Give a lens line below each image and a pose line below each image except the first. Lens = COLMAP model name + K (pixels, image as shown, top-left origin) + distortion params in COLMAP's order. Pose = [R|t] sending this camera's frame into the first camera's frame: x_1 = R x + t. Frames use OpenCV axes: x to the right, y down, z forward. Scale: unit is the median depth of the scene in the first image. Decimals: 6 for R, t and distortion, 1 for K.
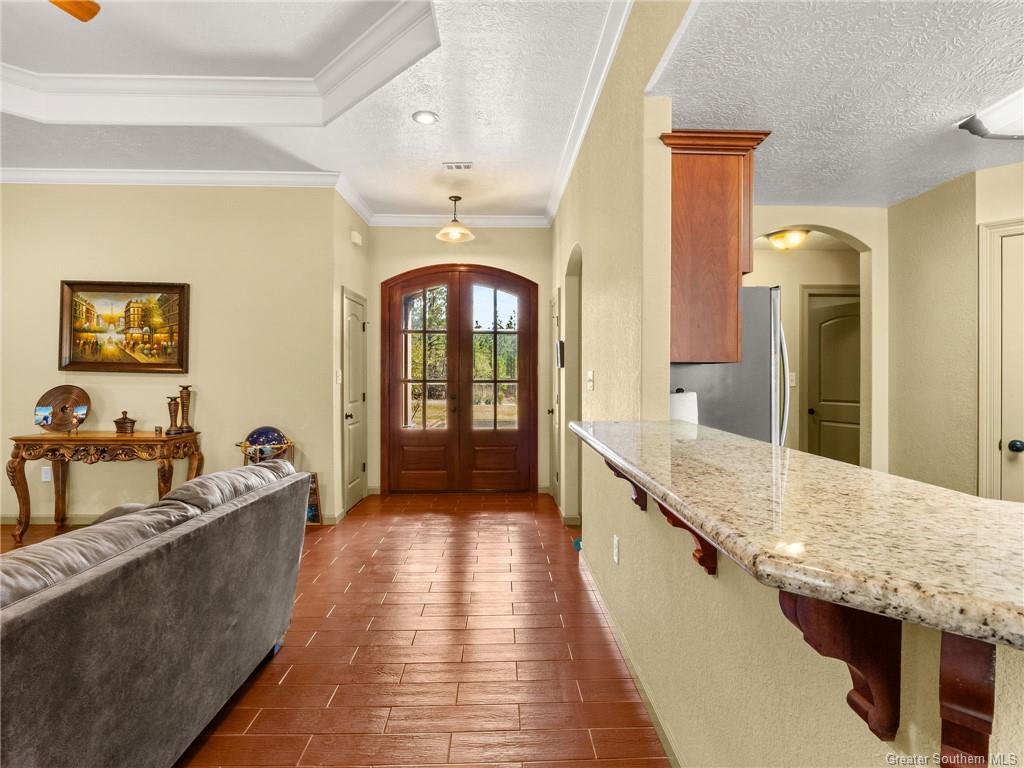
lens RADIAL K [[504.9, 0, 514.5], [0, 504.9, 378.5], [0, 0, 1]] dist [-0.004437, -0.000752]
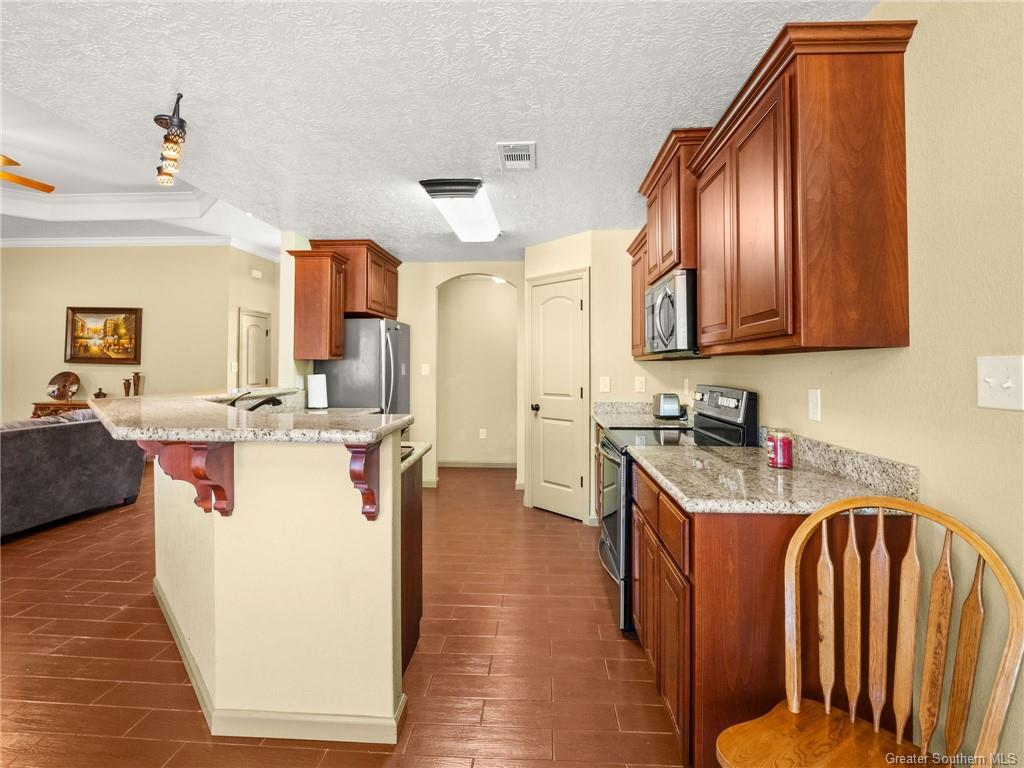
lens RADIAL K [[504.9, 0, 507.8], [0, 504.9, 363.6], [0, 0, 1]] dist [-0.004437, -0.000752]
pose [[0.995257, 0.002513, -0.097246, 0.655150], [-0.004135, 0.999856, -0.016488, 0.007388], [0.097190, 0.016812, 0.995124, -0.458286]]
